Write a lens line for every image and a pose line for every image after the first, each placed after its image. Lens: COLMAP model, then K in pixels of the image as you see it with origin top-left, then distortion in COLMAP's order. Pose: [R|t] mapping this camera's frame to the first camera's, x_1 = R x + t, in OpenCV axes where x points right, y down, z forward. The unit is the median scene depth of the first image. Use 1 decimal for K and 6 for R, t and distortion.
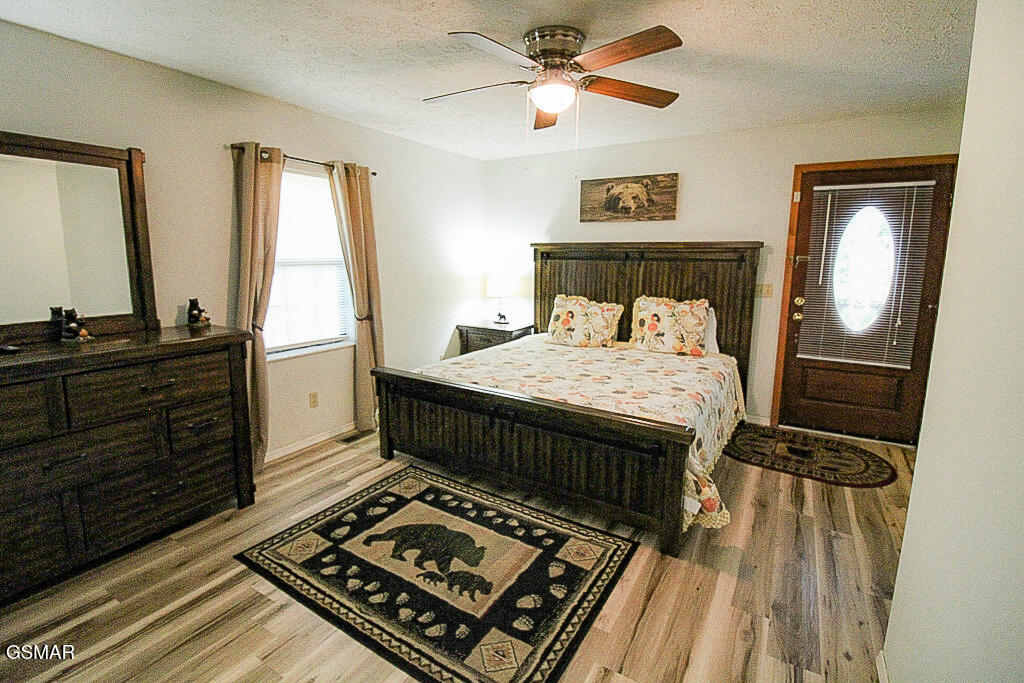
lens RADIAL K [[476.9, 0, 510.7], [0, 476.9, 337.1], [0, 0, 1]] dist [-0.002885, -0.009742]
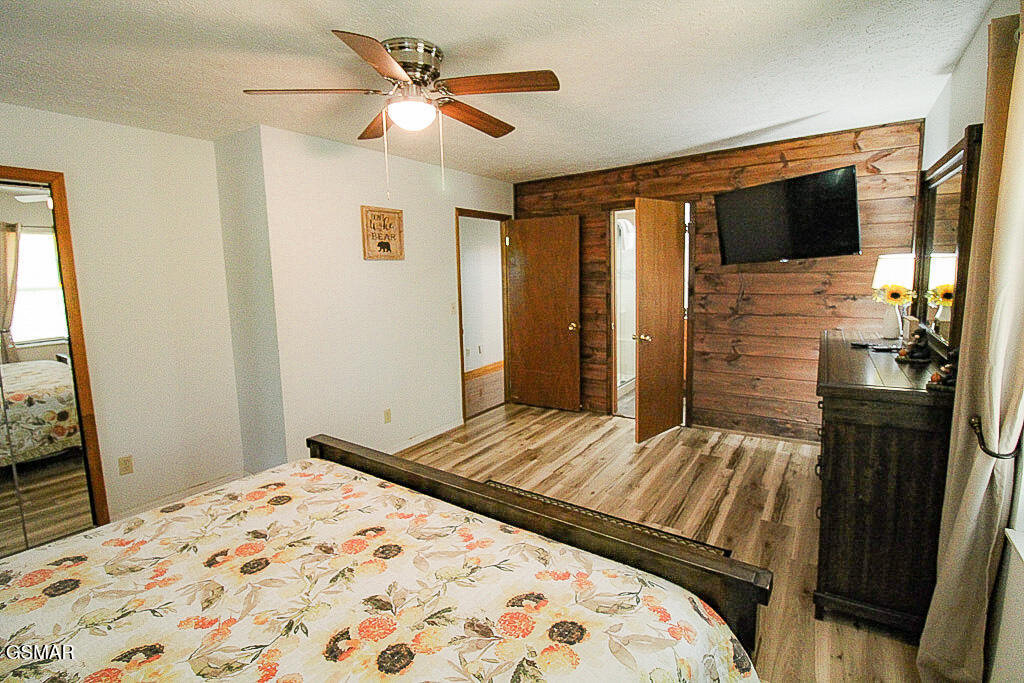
lens RADIAL K [[476.9, 0, 512.1], [0, 476.9, 336.5], [0, 0, 1]] dist [-0.002885, -0.009742]
pose [[-0.998302, 0.005889, 0.057945, -0.160579], [0.022507, 0.956599, 0.290537, -0.368352], [-0.053719, 0.291348, -0.955108, 2.112545]]
